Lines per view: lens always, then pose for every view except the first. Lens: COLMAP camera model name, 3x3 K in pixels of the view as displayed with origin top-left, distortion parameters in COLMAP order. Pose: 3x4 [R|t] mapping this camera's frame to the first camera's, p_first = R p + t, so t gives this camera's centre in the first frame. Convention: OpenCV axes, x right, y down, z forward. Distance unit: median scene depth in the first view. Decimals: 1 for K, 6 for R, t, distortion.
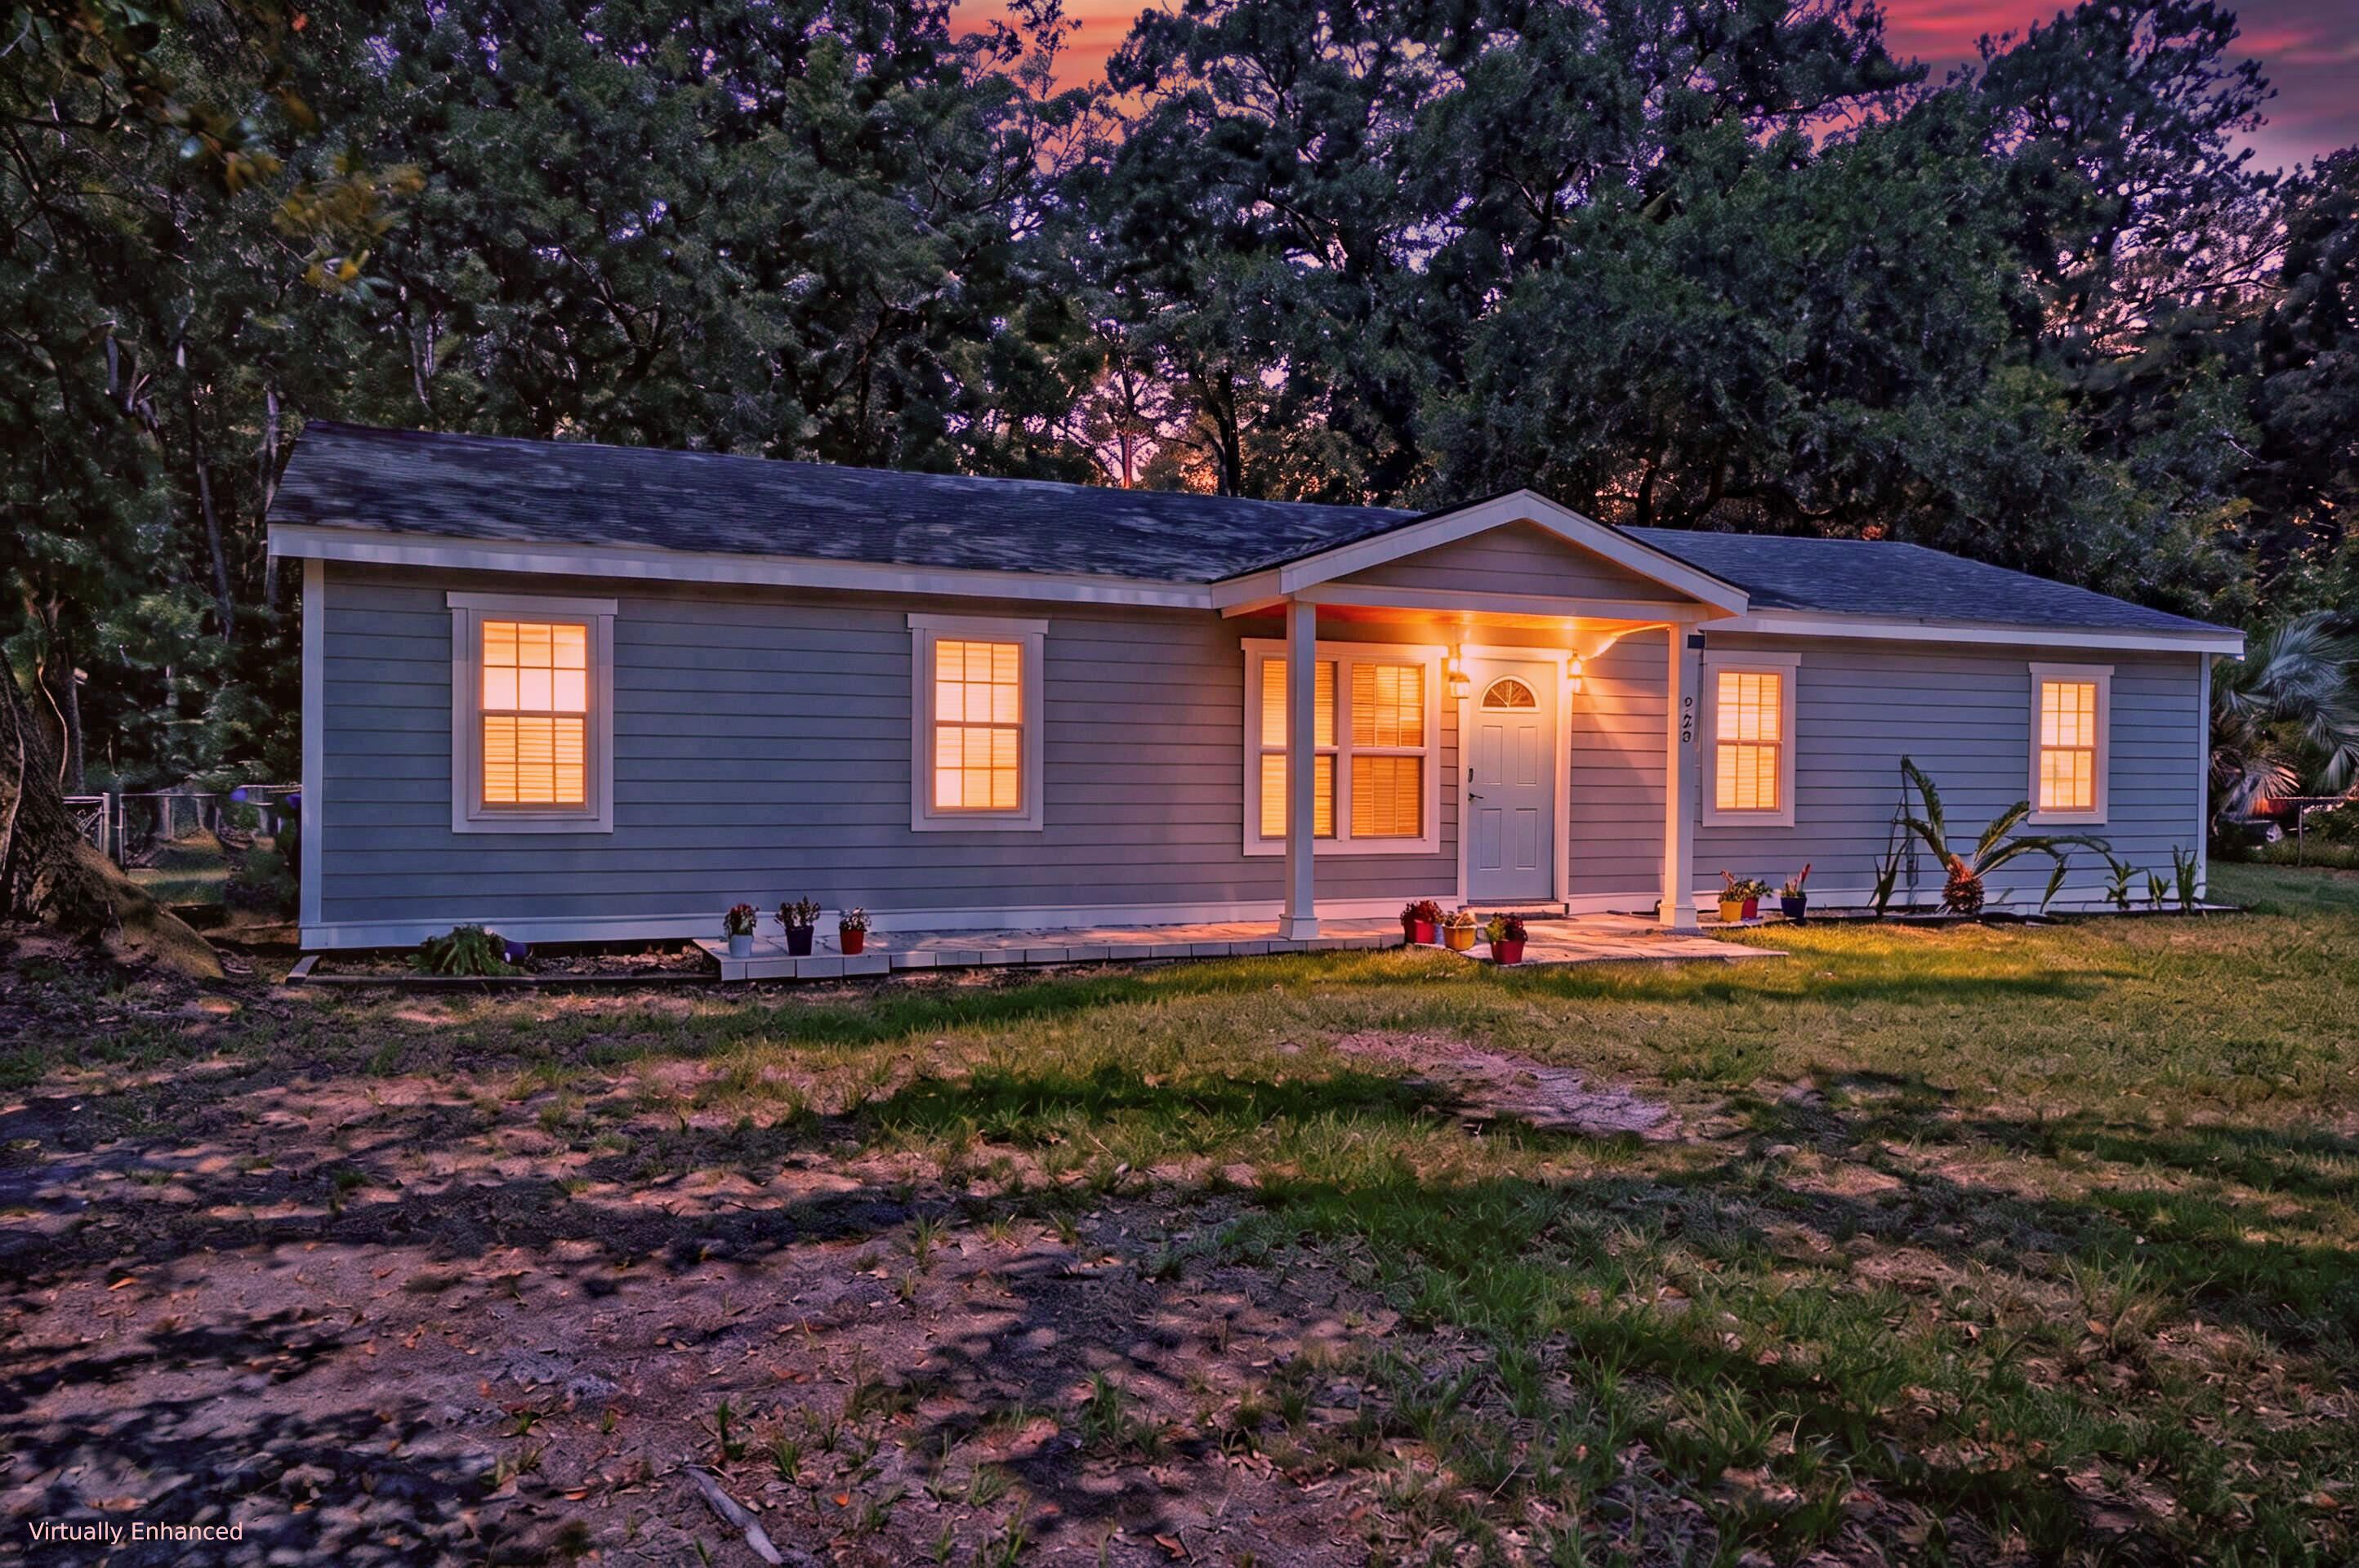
lens RADIAL K [[1908.0, 0, 1187.8], [0, 1908.0, 777.6], [0, 0, 1]] dist [0.059561, 0.011085]
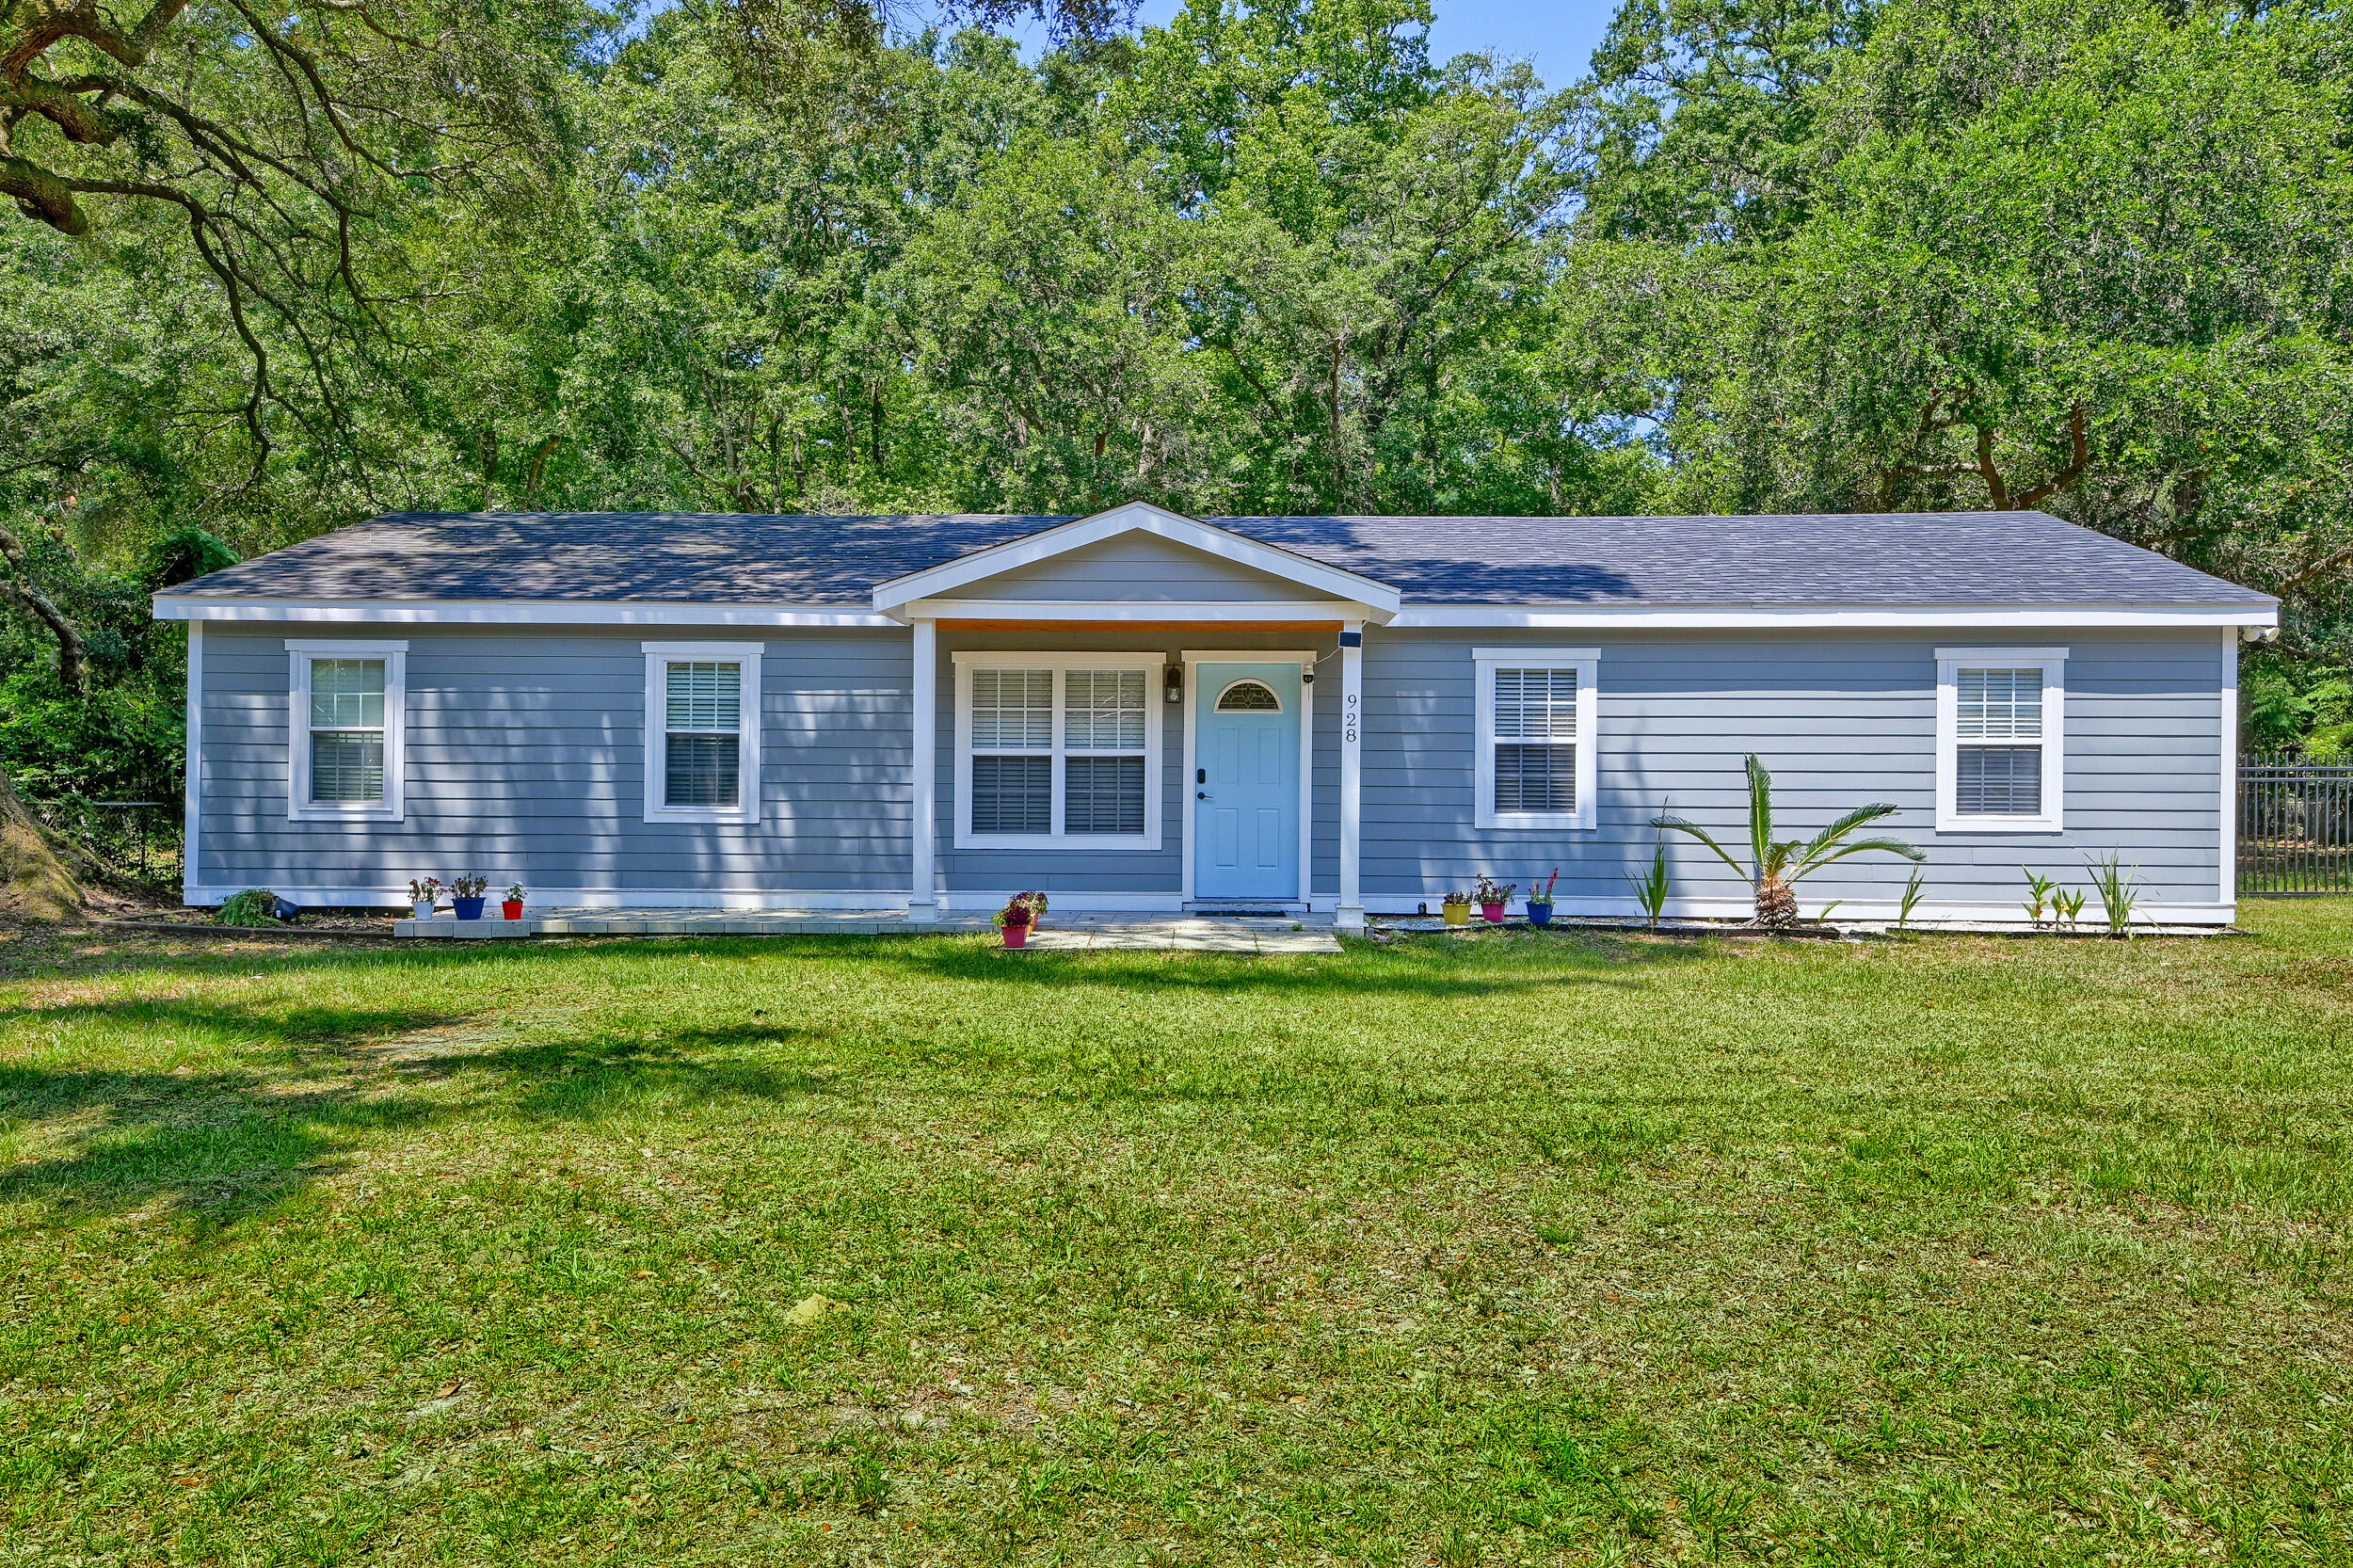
lens RADIAL K [[1730.9, 0, 1173.9], [0, 1730.9, 769.7], [0, 0, 1]] dist [0.061942, 0.007809]
pose [[0.891214, 0.000772, -0.453582, 0.572369], [0.000758, 0.999995, 0.003191, -0.007473], [0.453582, -0.003188, 0.891209, 0.150791]]
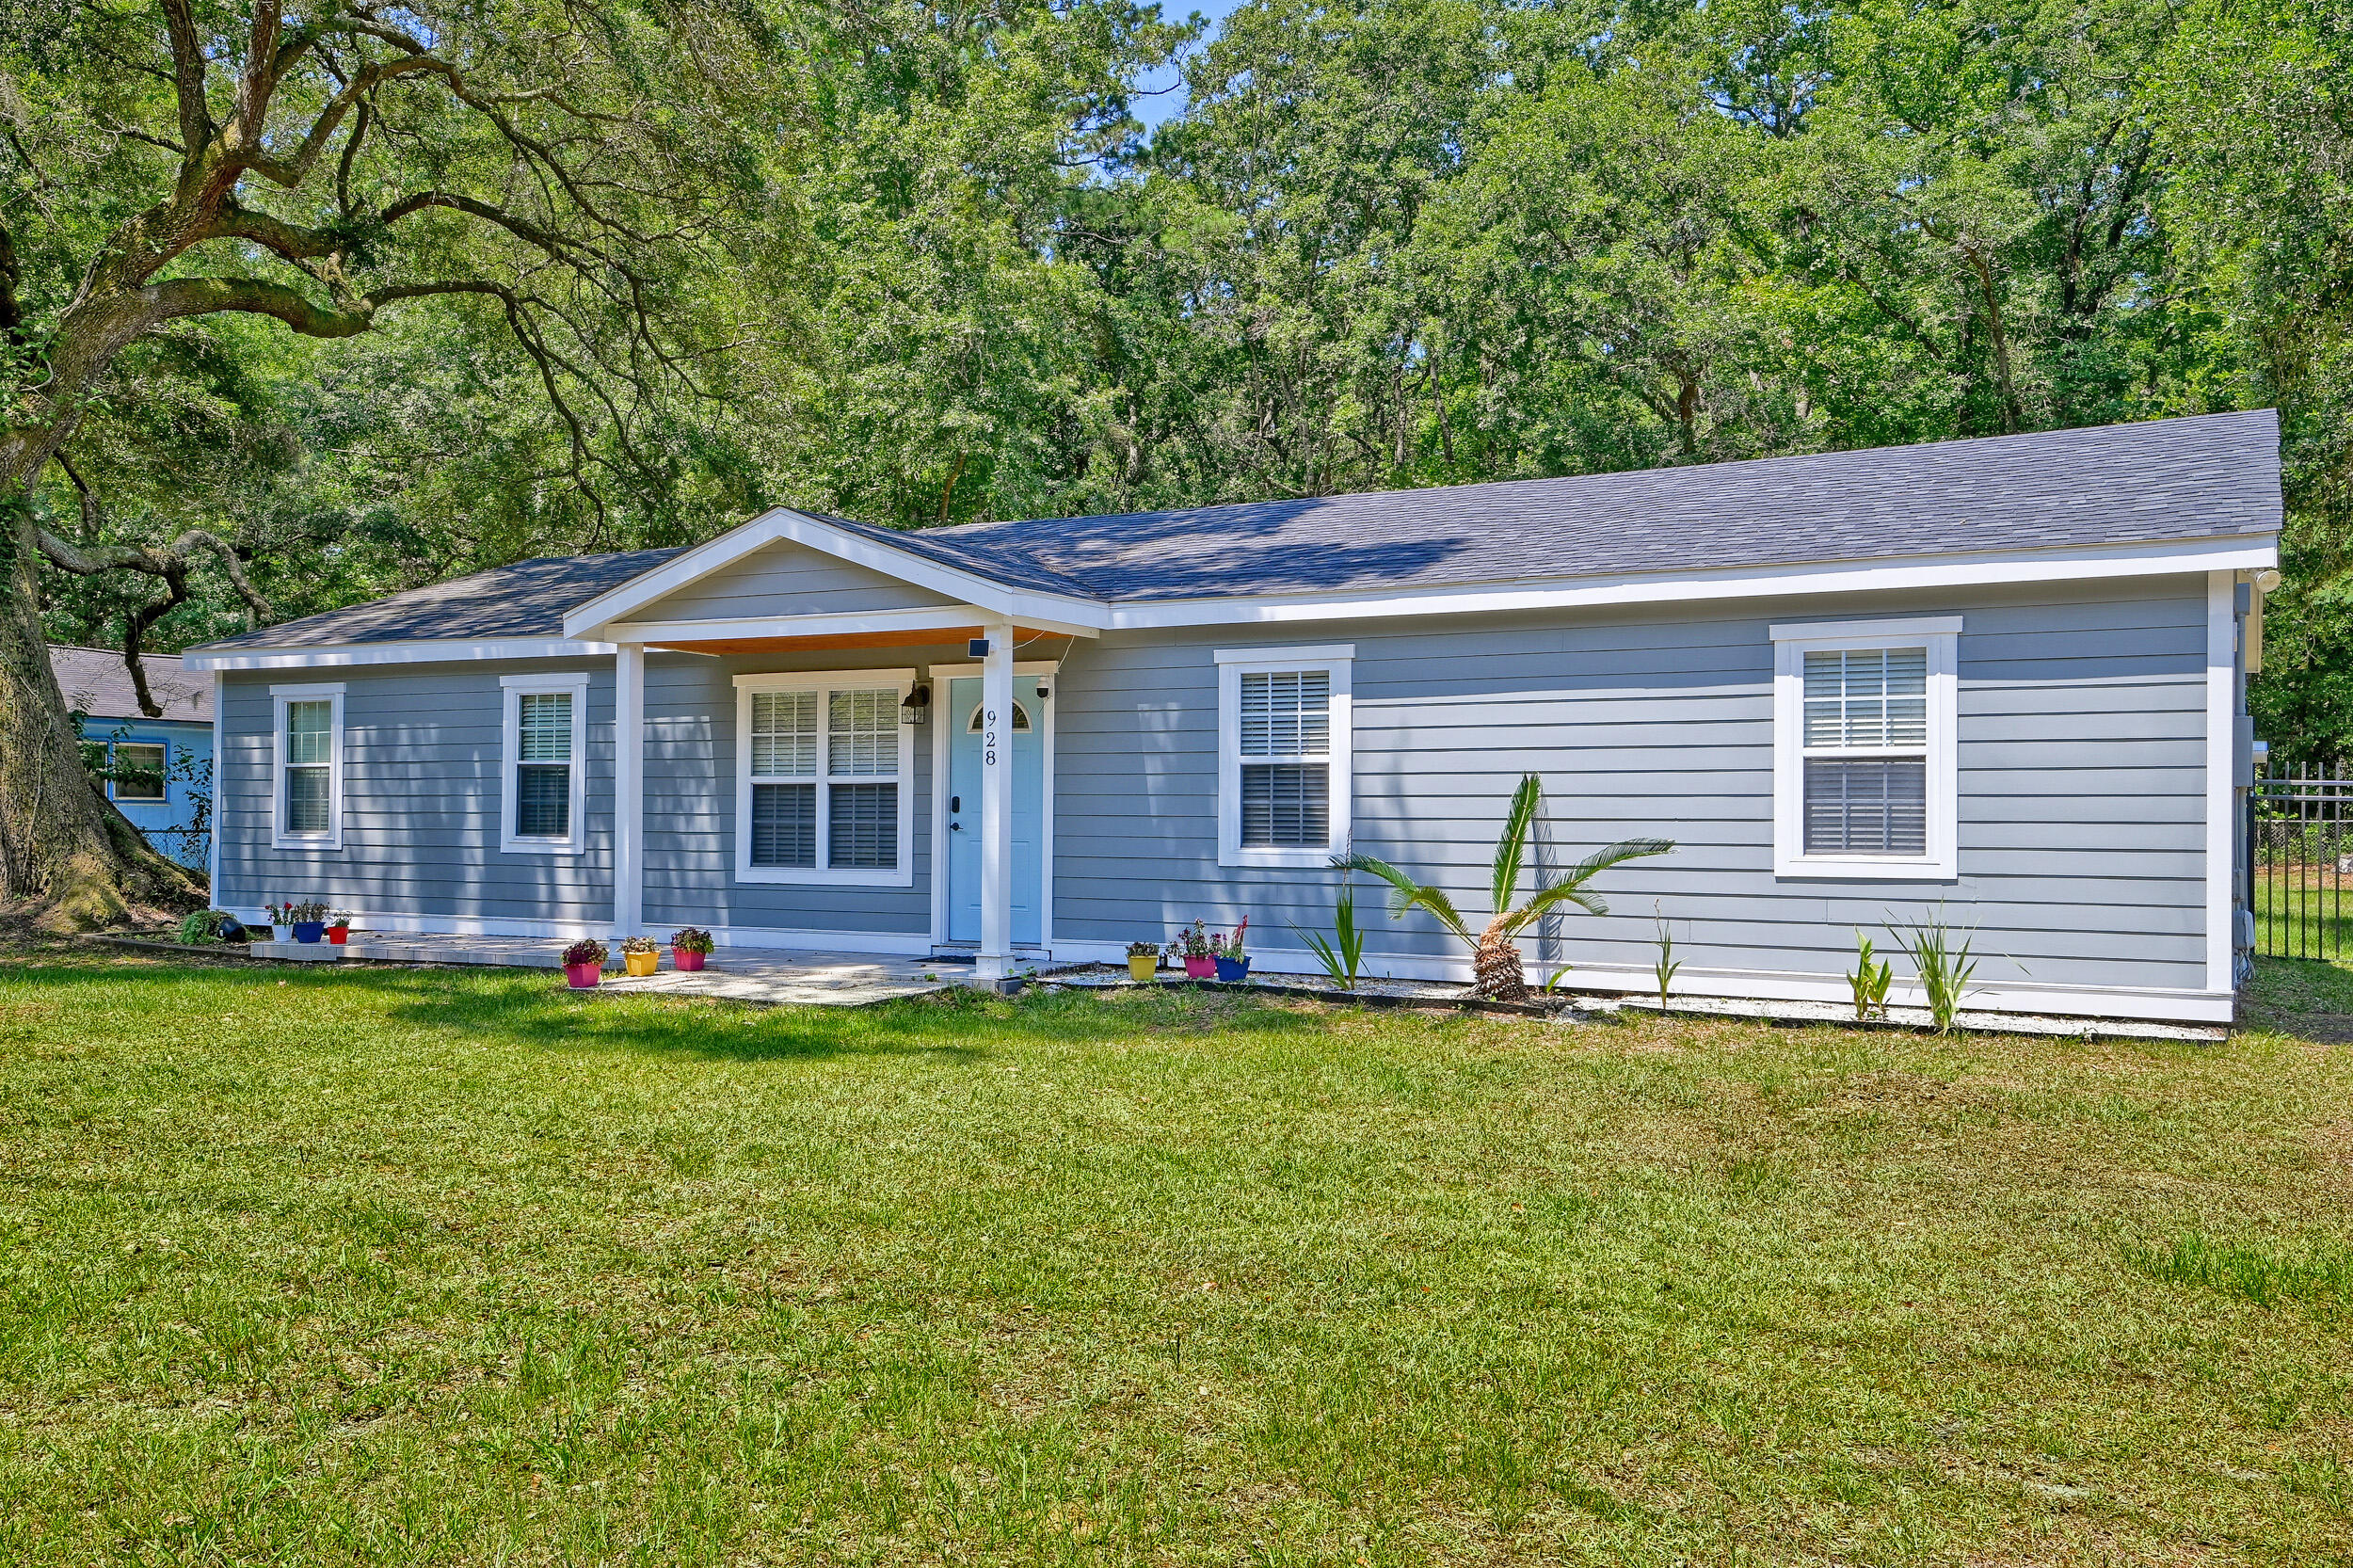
lens RADIAL K [[1903.3, 0, 1184.7], [0, 1903.3, 777.6], [0, 0, 1]] dist [0.059561, 0.011085]
pose [[0.595767, -0.011606, -0.803074, 0.976386], [0.009107, 0.999929, -0.007695, -0.005974], [0.803106, -0.002729, 0.595830, 0.540719]]
